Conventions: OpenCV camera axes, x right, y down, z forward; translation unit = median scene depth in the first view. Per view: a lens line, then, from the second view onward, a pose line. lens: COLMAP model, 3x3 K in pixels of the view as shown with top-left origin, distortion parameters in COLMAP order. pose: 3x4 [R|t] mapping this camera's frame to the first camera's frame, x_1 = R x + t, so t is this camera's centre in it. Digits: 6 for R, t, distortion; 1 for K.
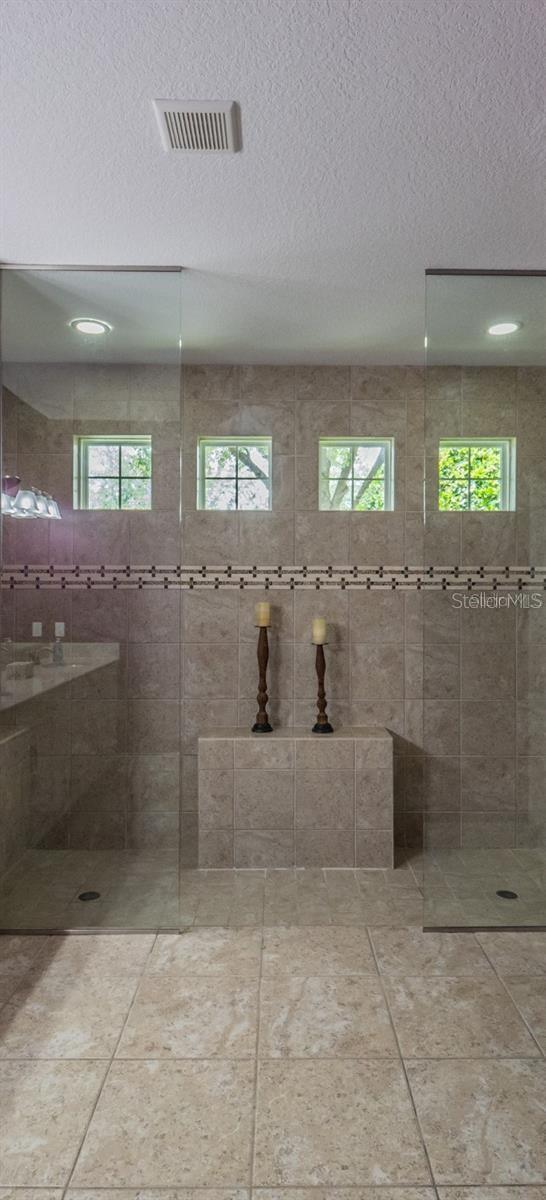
lens RADIAL K [[484.8, 0, 273.0], [0, 484.8, 600.0], [0, 0, 1]] dist [0.036636, -0.000321]
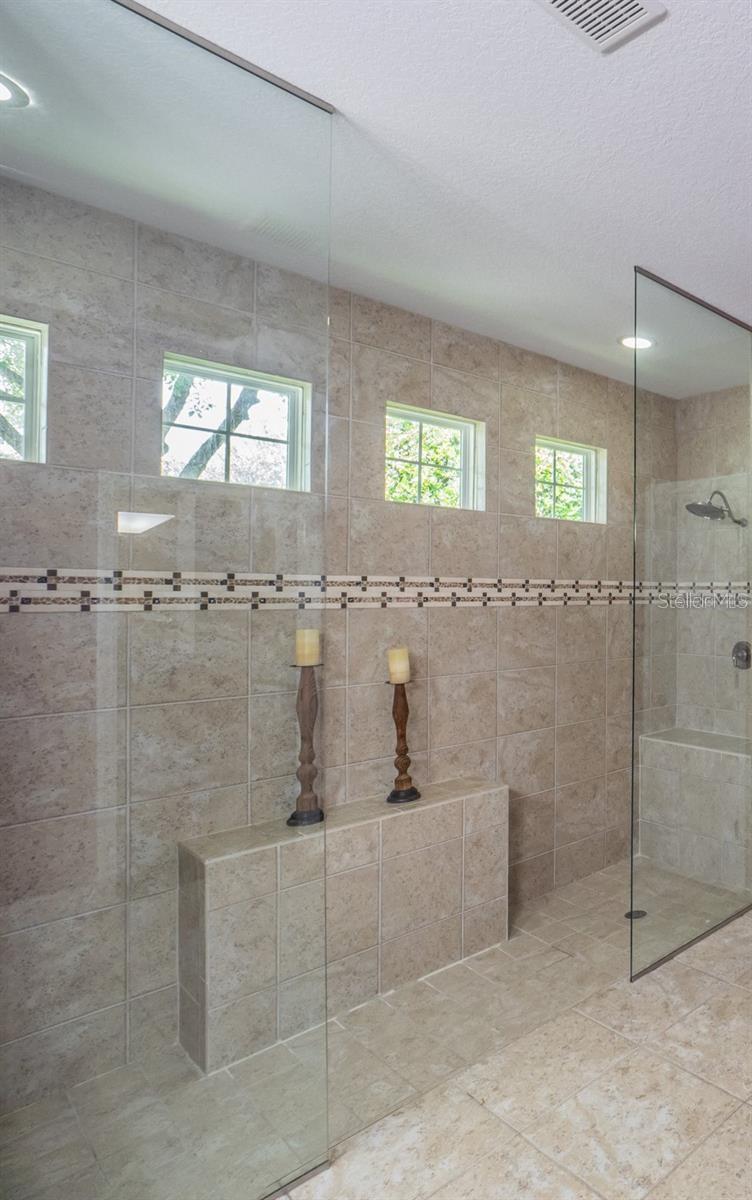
lens RADIAL K [[654.0, 0, 376.0], [0, 654.0, 600.0], [0, 0, 1]] dist [0.006225, 0.002889]
pose [[0.736704, -0.024730, 0.675763, -0.626448], [0.023743, 0.999661, 0.010699, -0.048002], [-0.675798, 0.008162, 0.737041, 0.303273]]
